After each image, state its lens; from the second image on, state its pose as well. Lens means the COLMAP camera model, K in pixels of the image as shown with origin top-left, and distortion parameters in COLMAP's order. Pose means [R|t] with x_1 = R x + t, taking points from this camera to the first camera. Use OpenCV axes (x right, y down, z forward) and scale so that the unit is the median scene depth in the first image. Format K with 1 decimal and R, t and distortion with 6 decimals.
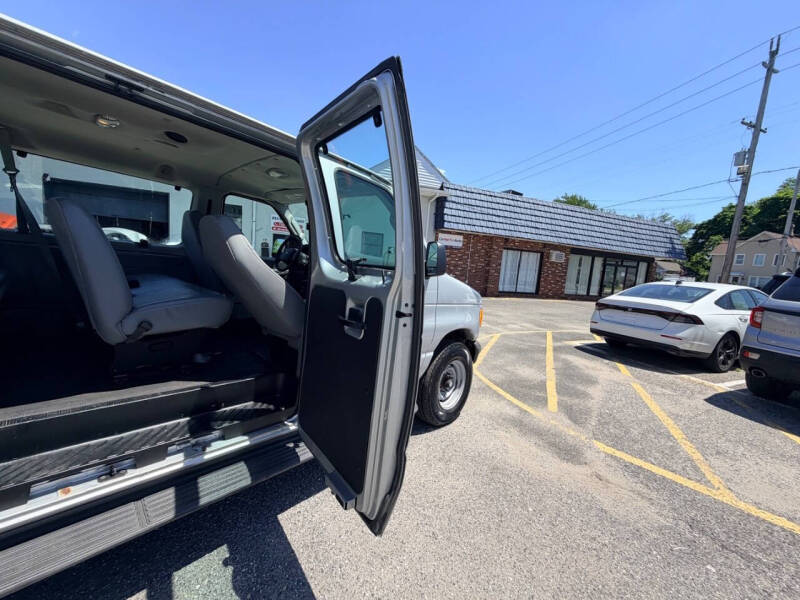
lens RADIAL K [[317.6, 0, 397.3], [0, 317.6, 299.7], [0, 0, 1]] dist [-0.000631, -0.000004]
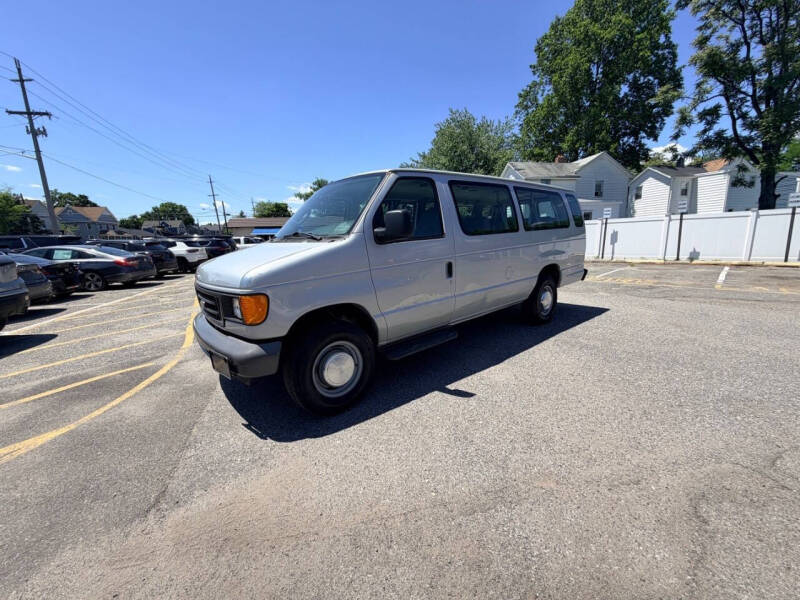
lens RADIAL K [[317.4, 0, 398.2], [0, 317.4, 299.0], [0, 0, 1]] dist [0.000801, -0.000179]
pose [[-0.990078, -0.065695, 0.124214, -0.112237], [-0.025679, 0.953685, 0.299709, -0.051810], [-0.138151, 0.293545, -0.945910, 0.413838]]
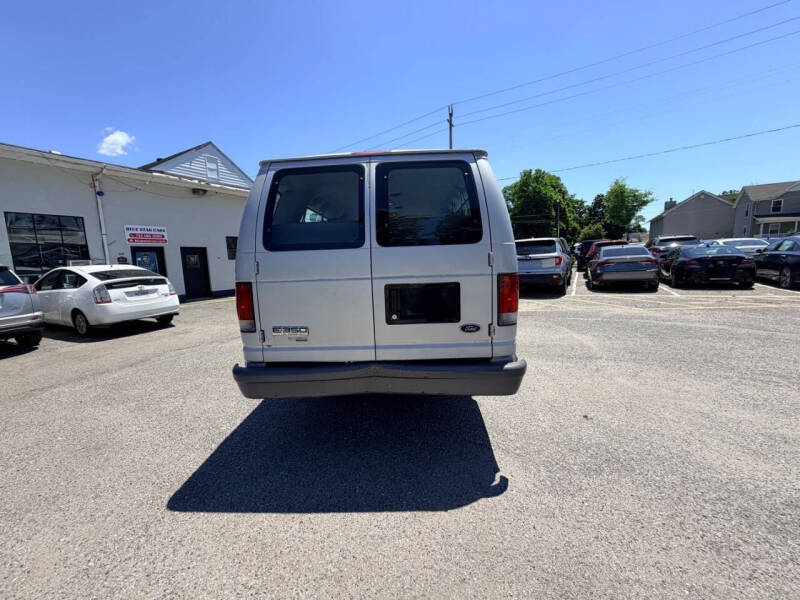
lens RADIAL K [[317.5, 0, 400.0], [0, 317.5, 300.0], [0, 0, 1]] dist [-0.000969, 0.000227]
pose [[0.759409, -0.191314, 0.621849, -0.308321], [0.172549, 0.980786, 0.091023, -0.007555], [-0.627315, 0.038175, 0.777829, -0.131250]]
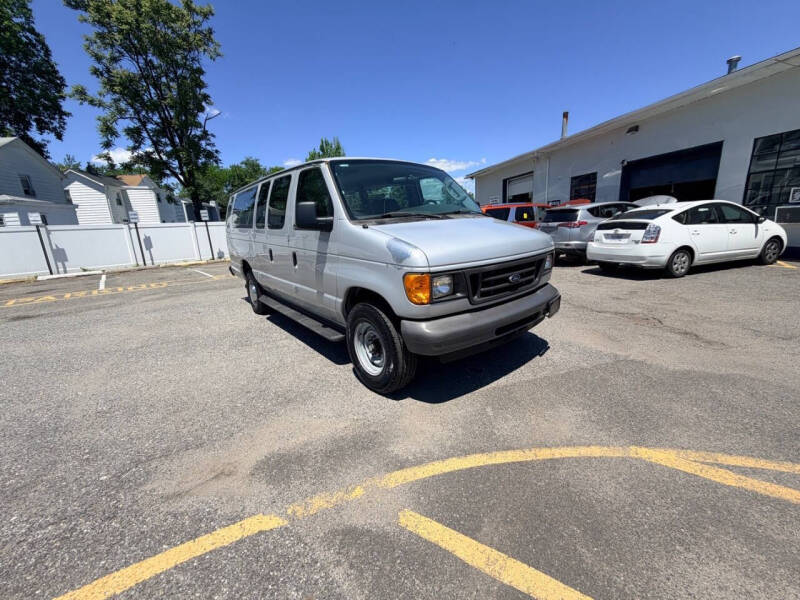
lens RADIAL K [[317.6, 0, 399.0], [0, 317.6, 301.1], [0, 0, 1]] dist [0.000998, -0.000667]
pose [[-0.154046, 0.160947, -0.974867, 0.192851], [-0.073411, 0.982053, 0.173734, -0.005862], [0.985333, 0.098328, -0.139466, 0.224849]]
